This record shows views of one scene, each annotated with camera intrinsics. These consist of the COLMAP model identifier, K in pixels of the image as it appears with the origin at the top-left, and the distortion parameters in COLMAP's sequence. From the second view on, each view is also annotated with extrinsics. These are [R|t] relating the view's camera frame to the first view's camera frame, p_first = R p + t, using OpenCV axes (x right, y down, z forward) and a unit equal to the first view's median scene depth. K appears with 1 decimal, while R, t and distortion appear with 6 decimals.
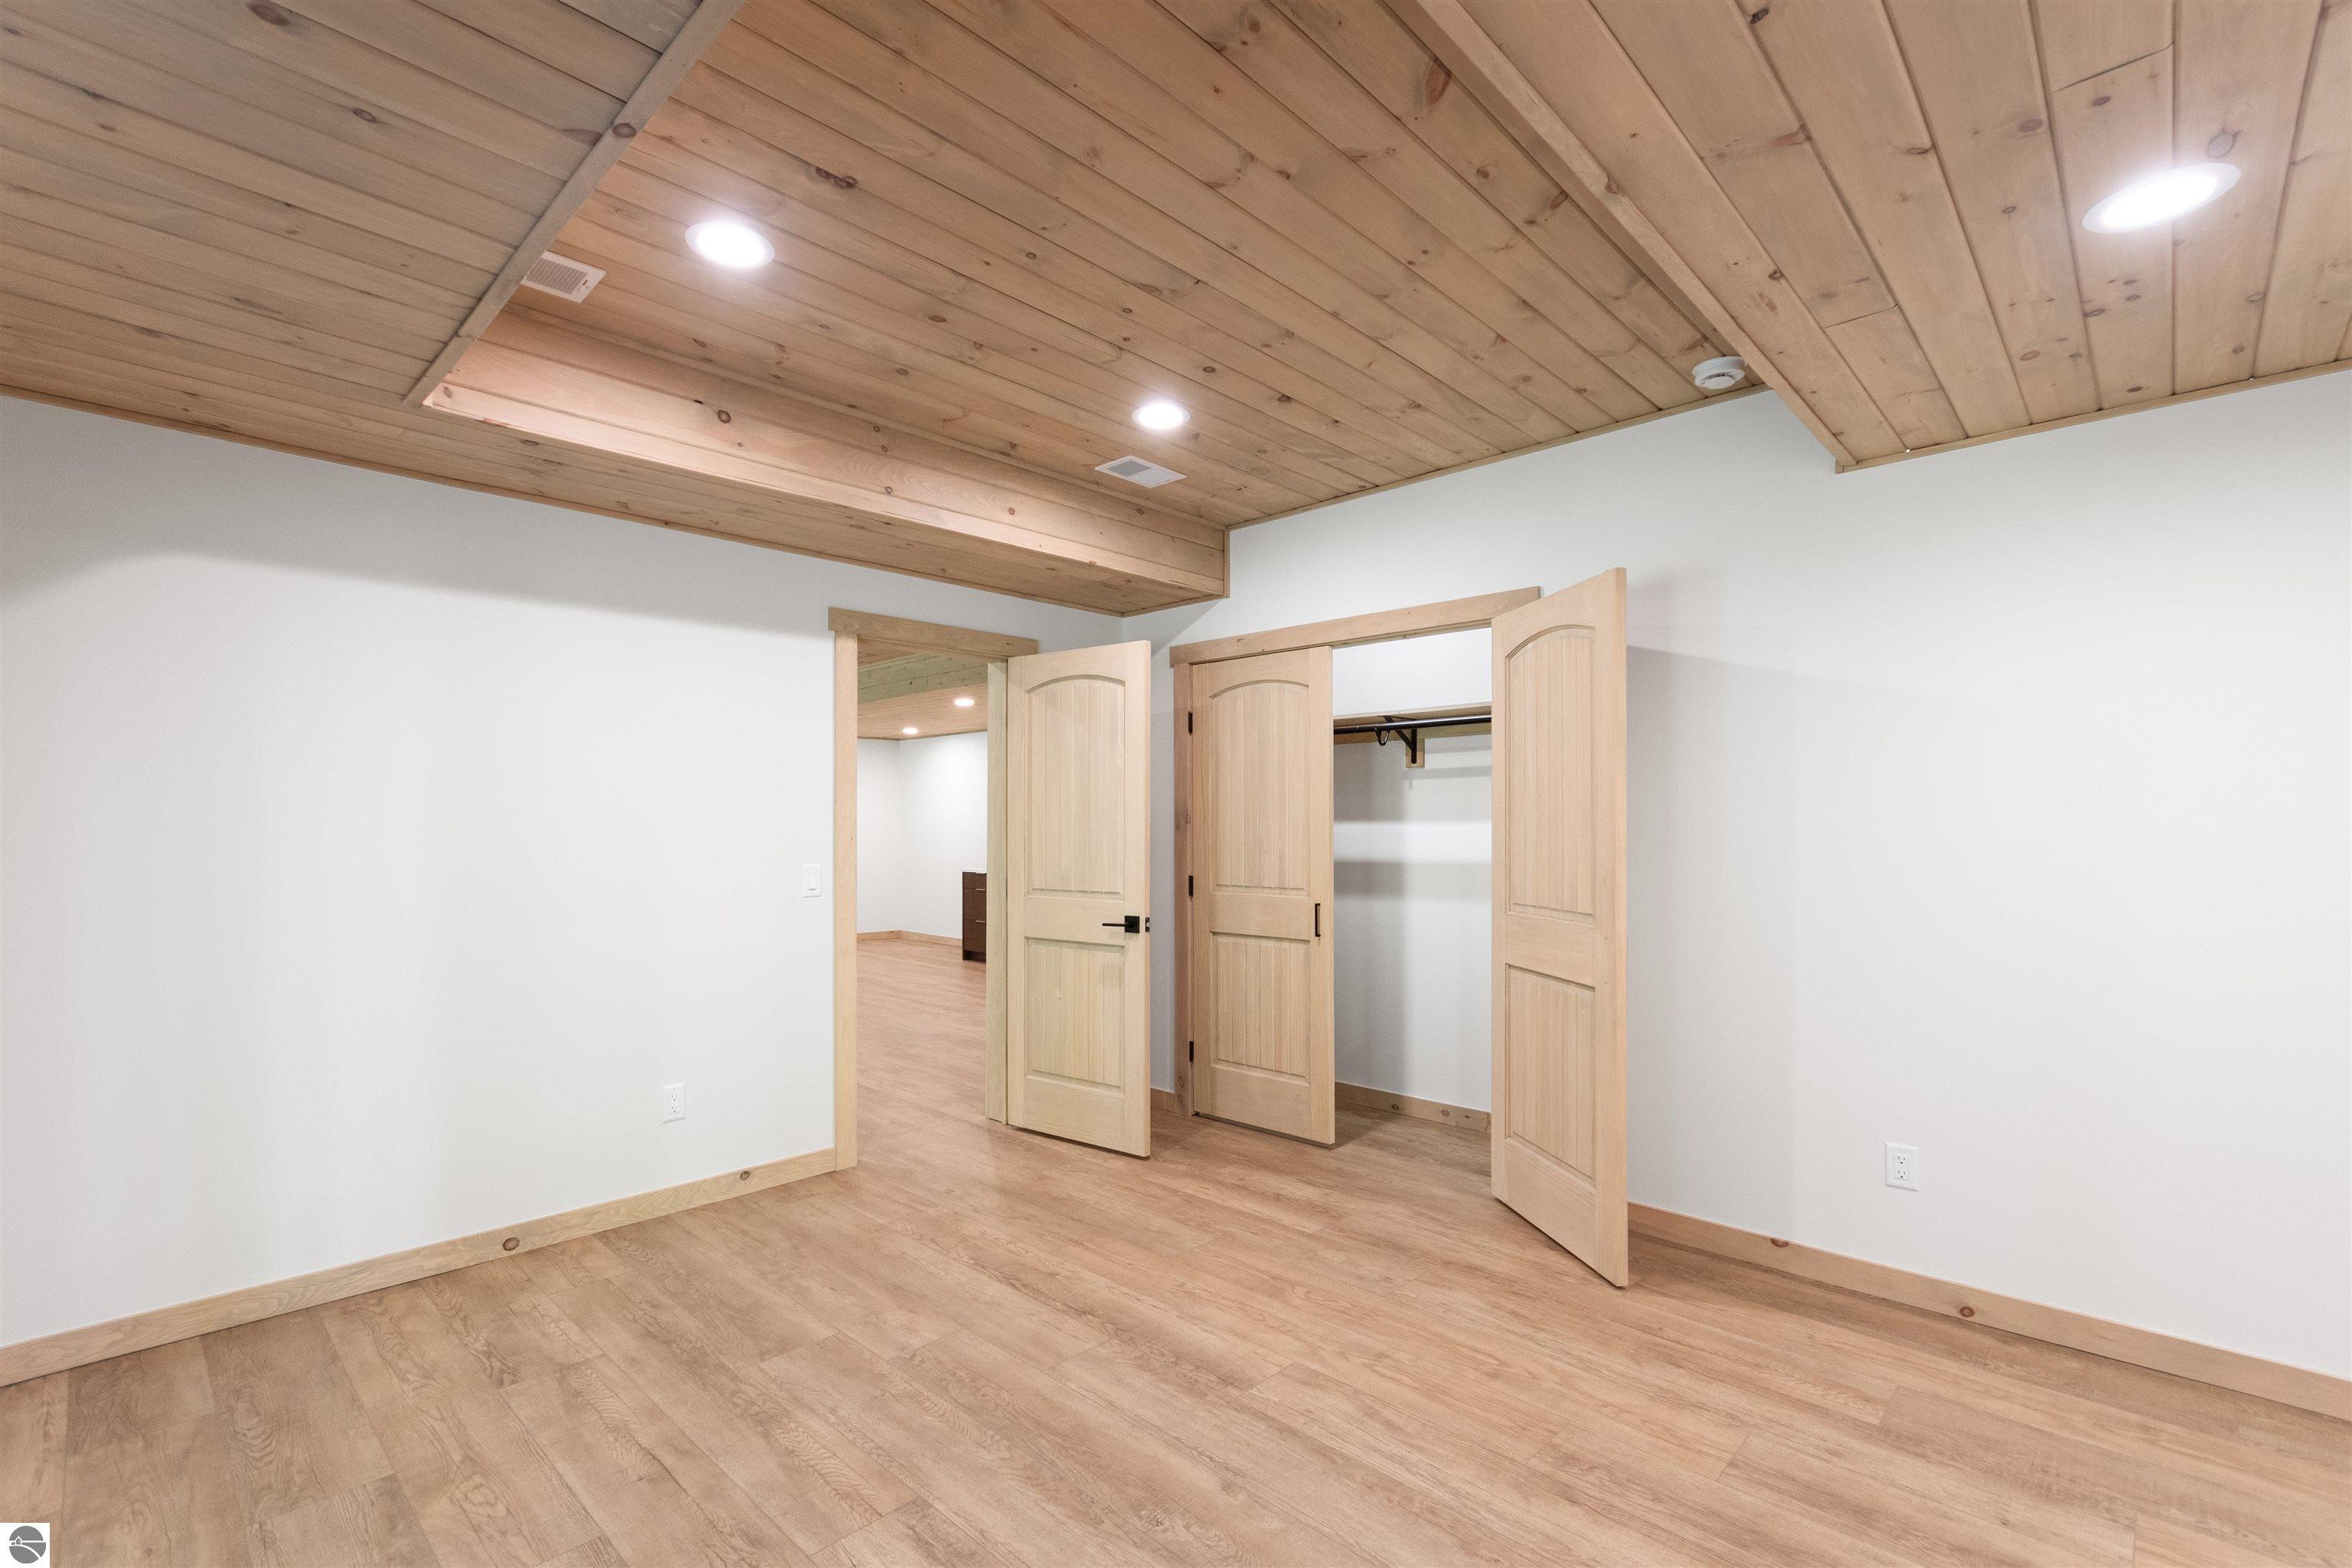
lens RADIAL K [[1069.3, 0, 1118.7], [0, 1069.3, 831.6], [0, 0, 1]] dist [0.006720, -0.001766]
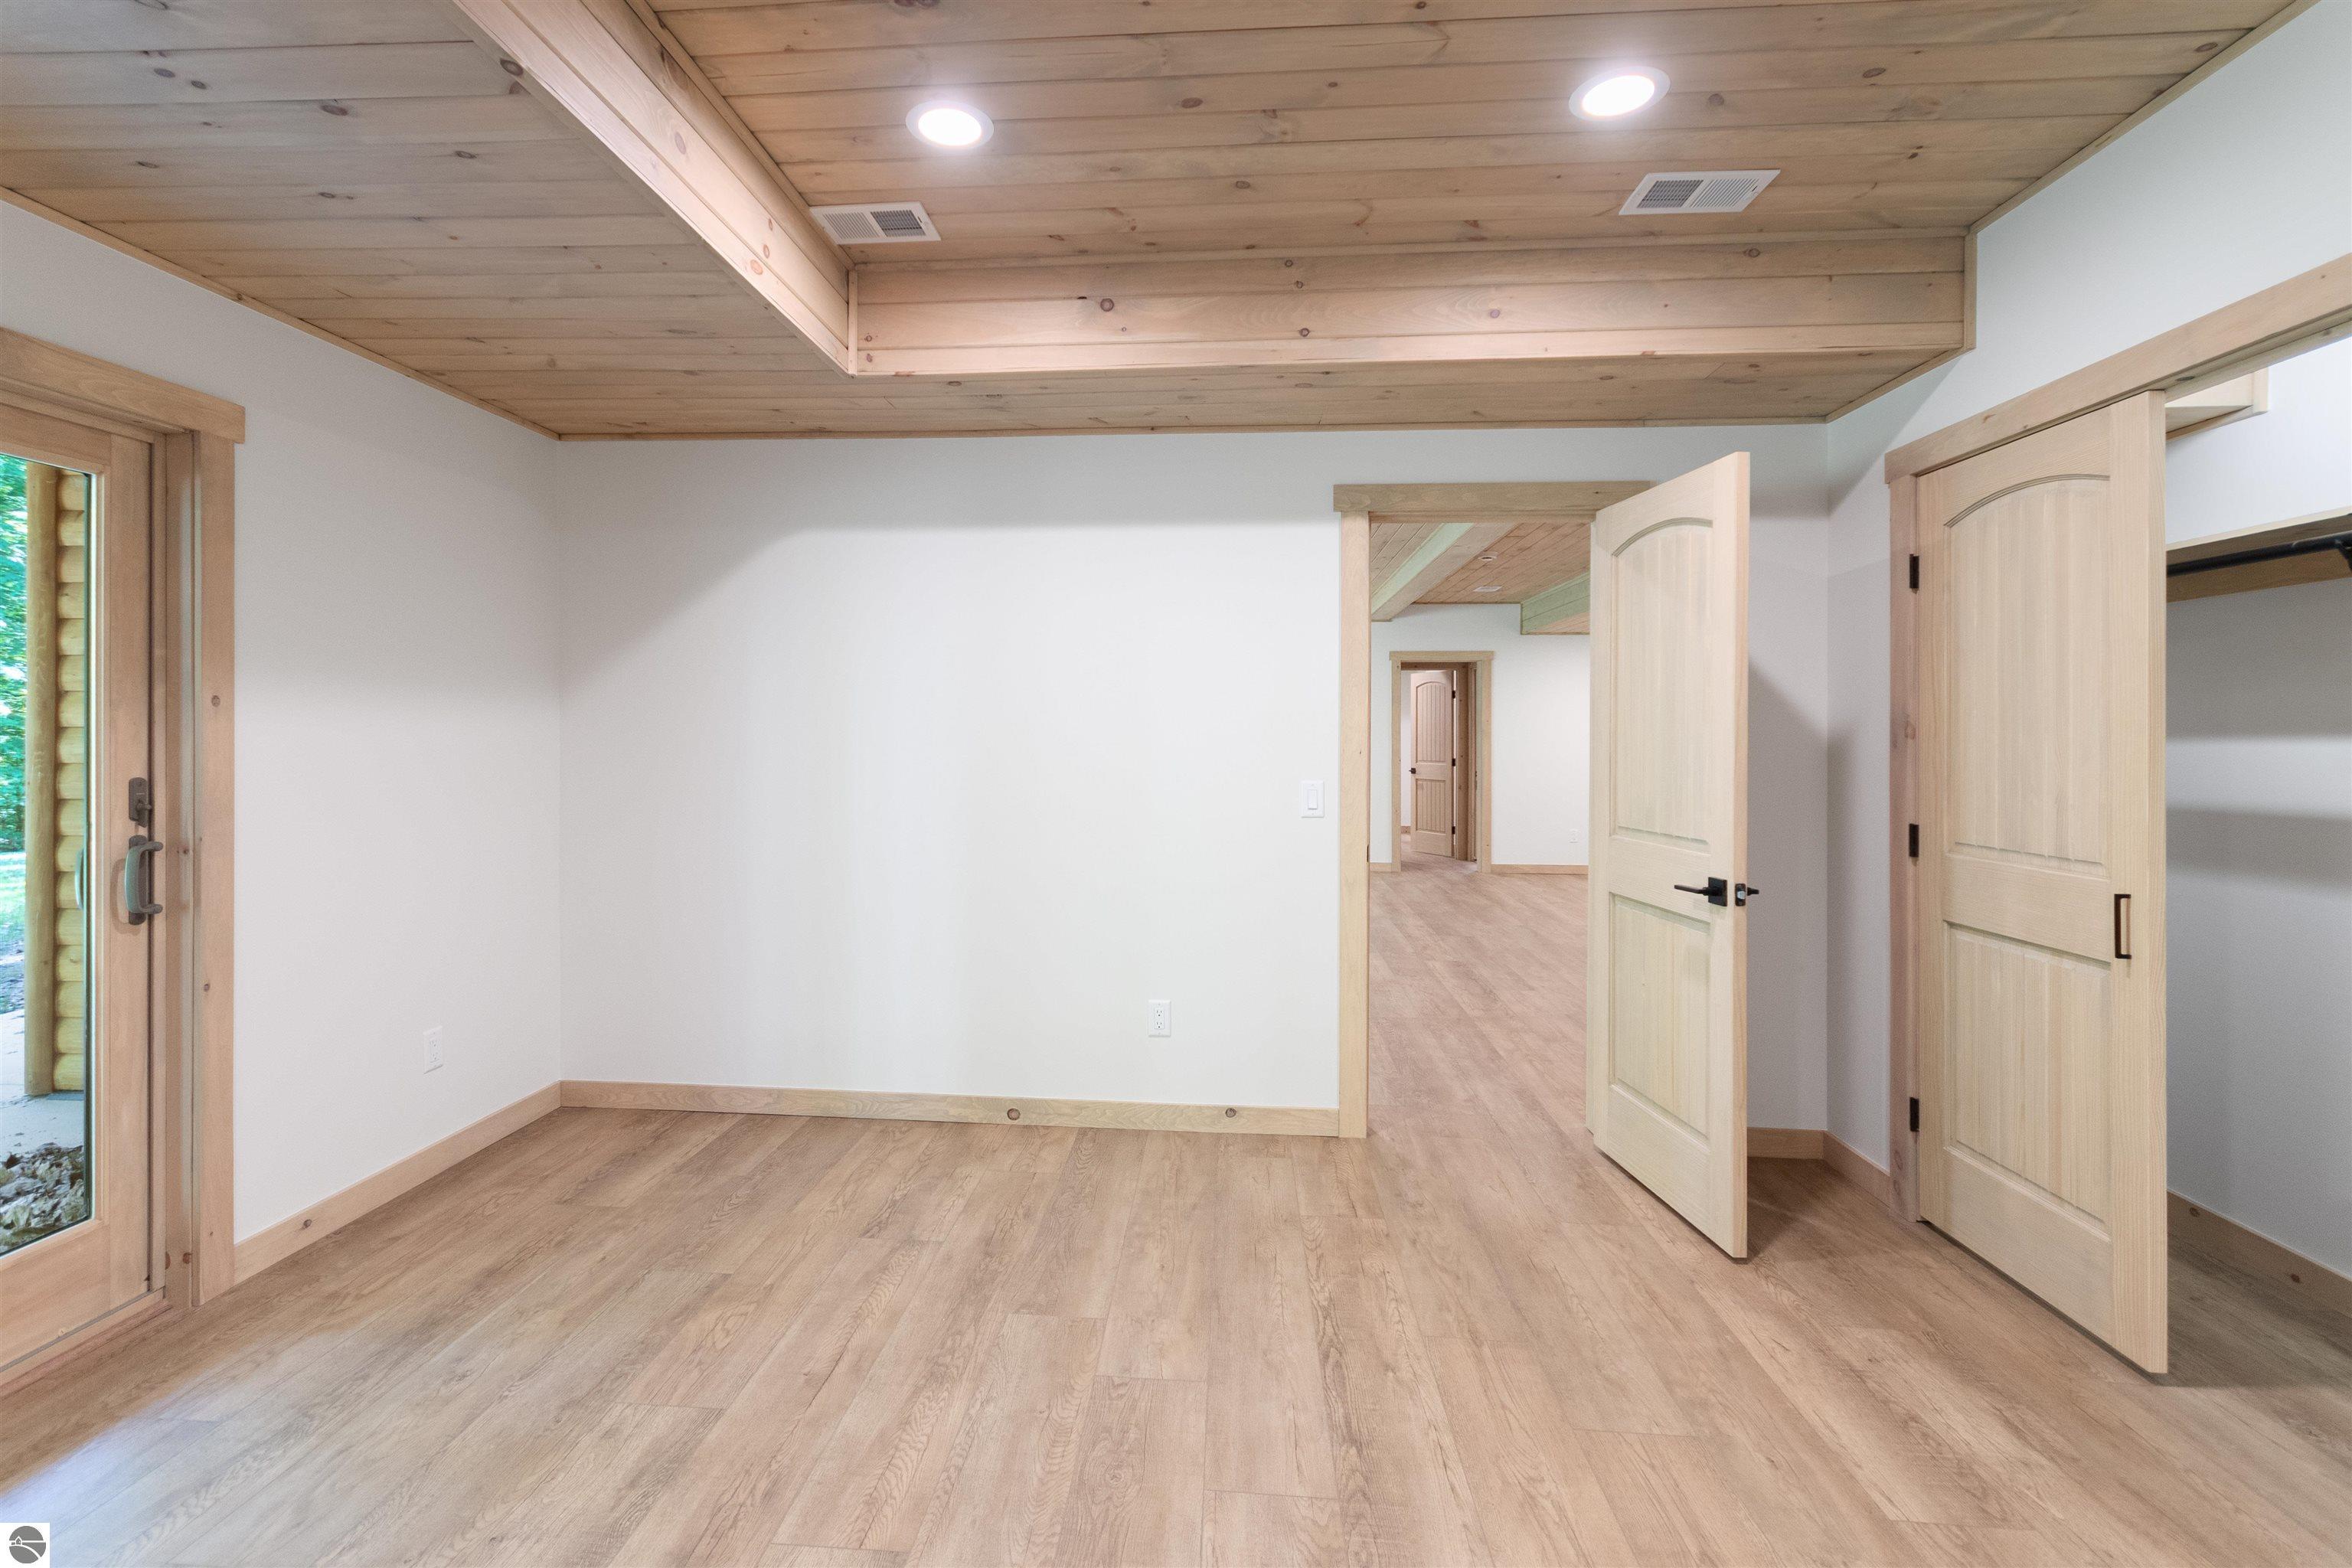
lens RADIAL K [[1069.3, 0, 1138.4], [0, 1069.3, 736.6], [0, 0, 1]] dist [0.006720, -0.001766]
pose [[0.642463, 0.006936, -0.766285, 0.343077], [-0.012083, 0.999926, -0.001080, -0.003324], [0.766221, 0.009953, 0.642499, 0.373820]]
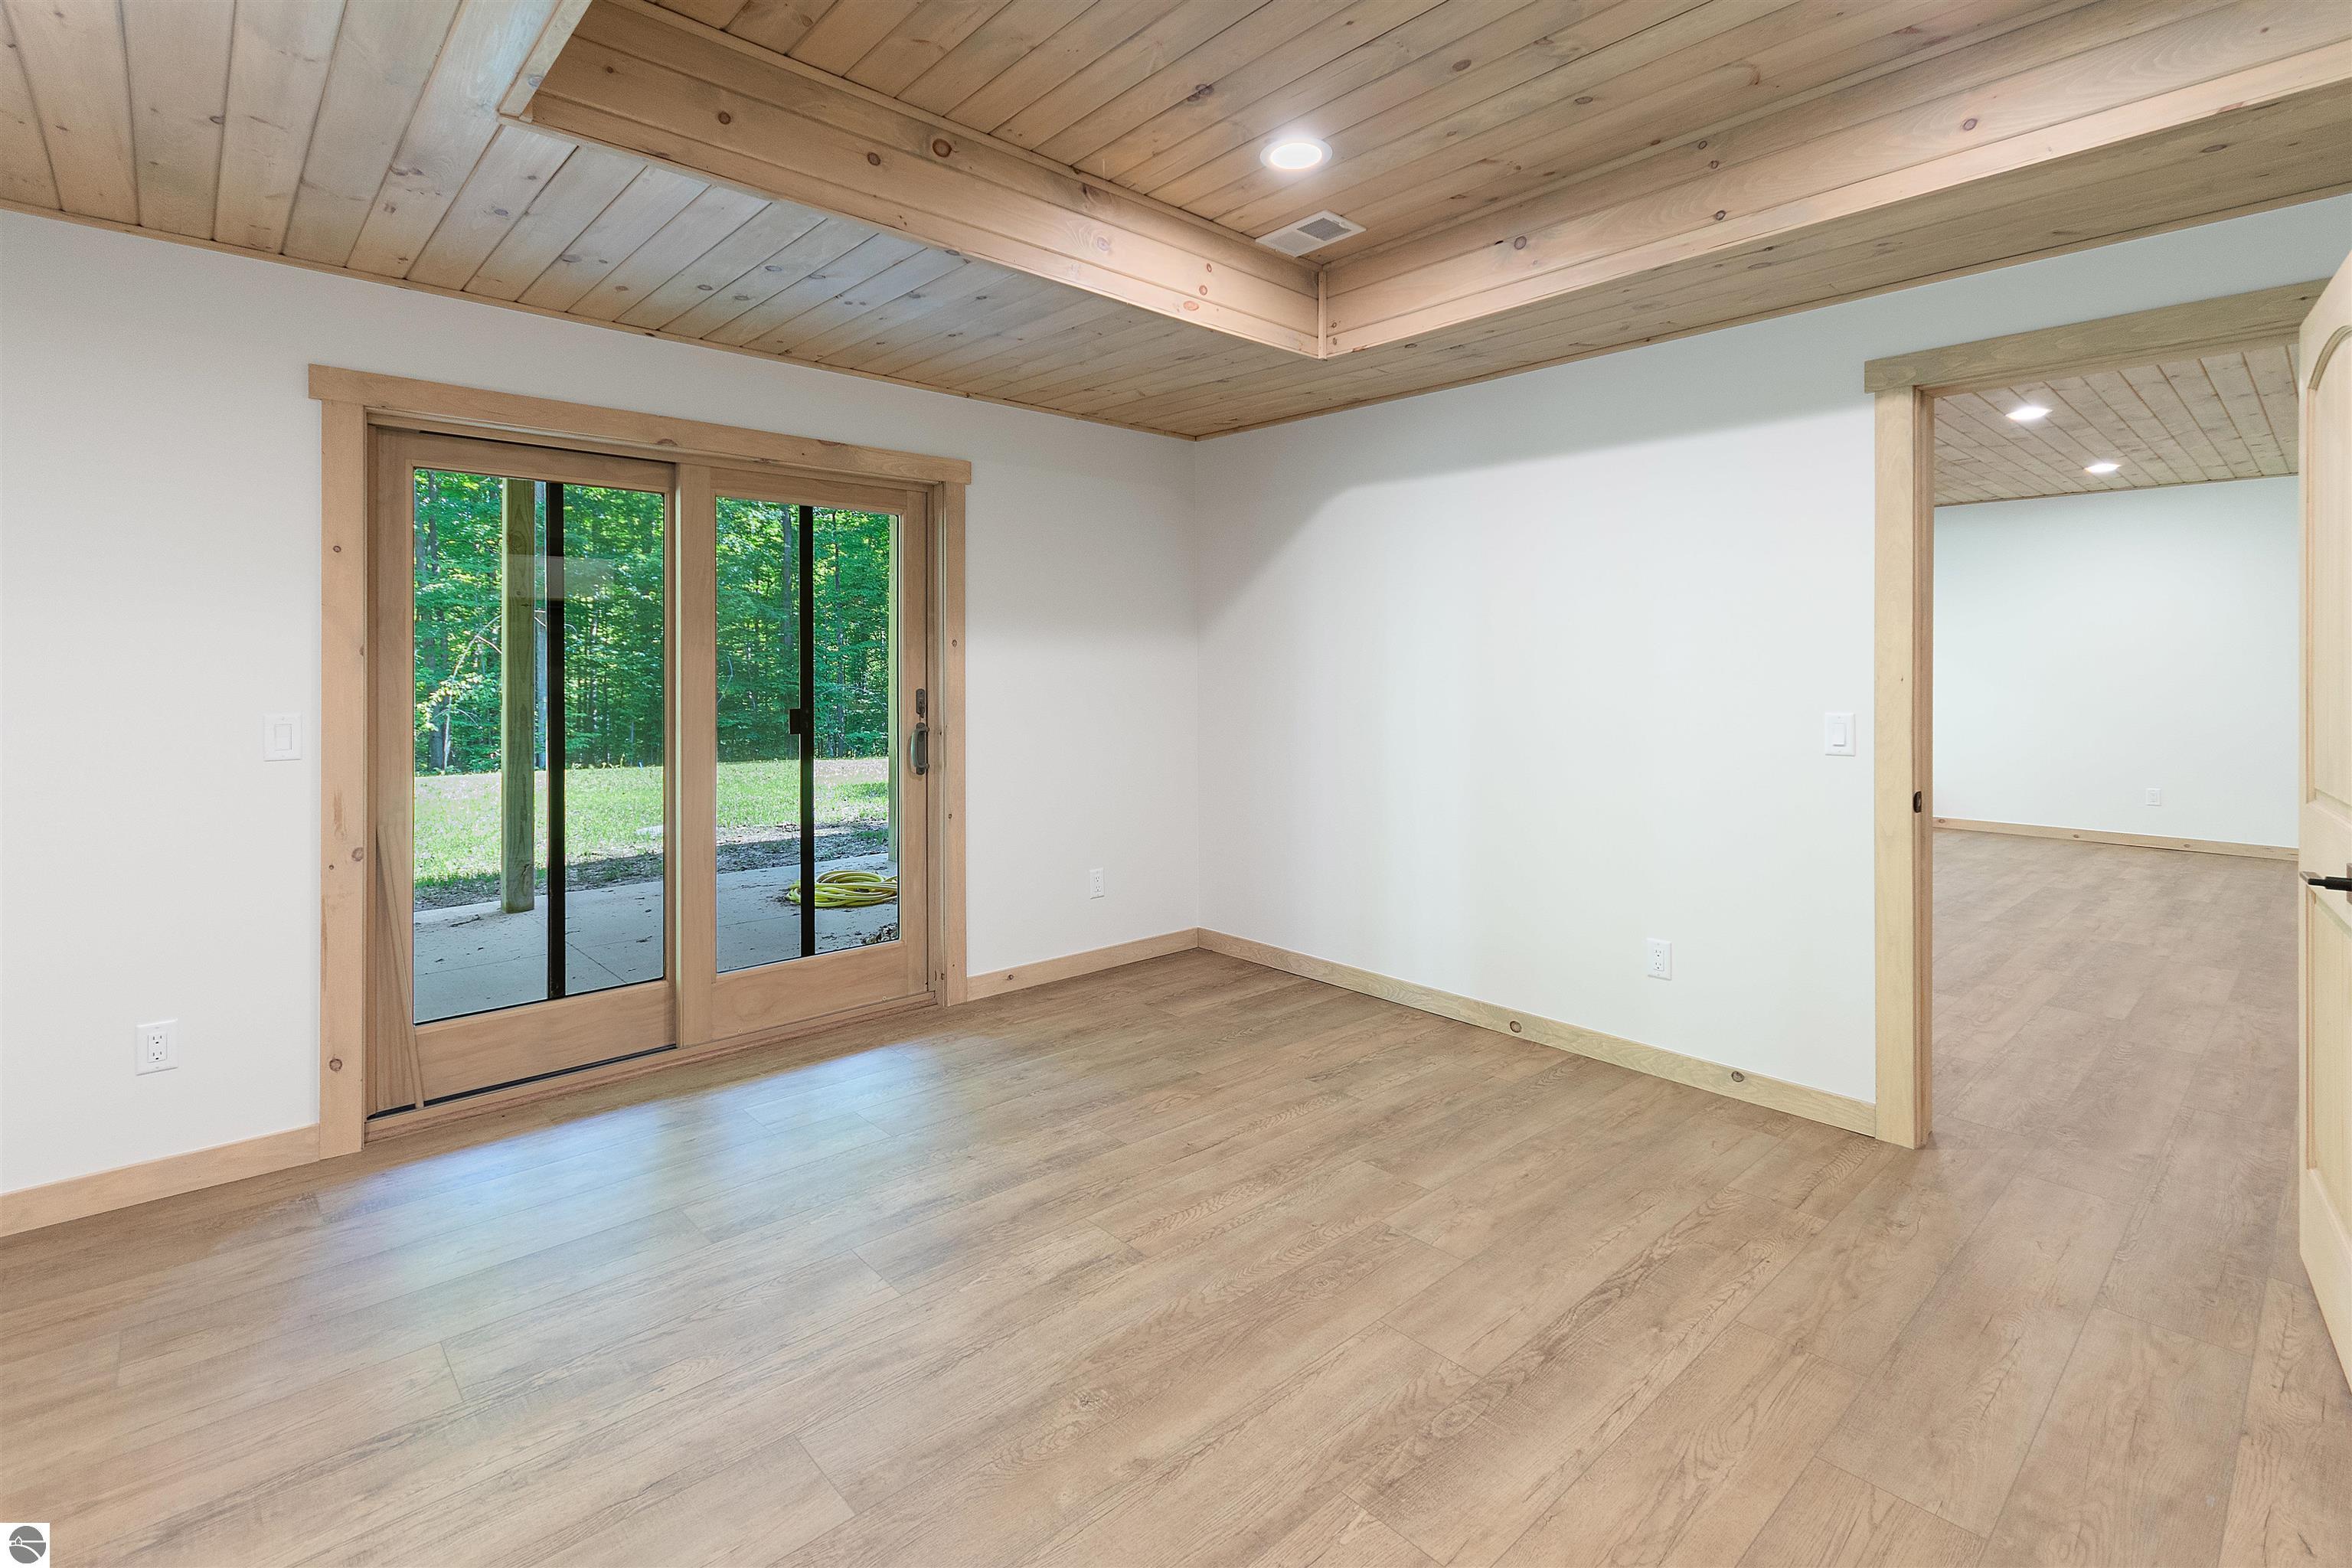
lens RADIAL K [[1069.3, 0, 1168.9], [0, 1069.3, 674.2], [0, 0, 1]] dist [0.006720, -0.001766]
pose [[-0.046151, 0.007693, -0.998905, 0.568717], [-0.008297, 0.999933, 0.008084, 0.002017], [0.998900, 0.008661, -0.046084, 0.657152]]
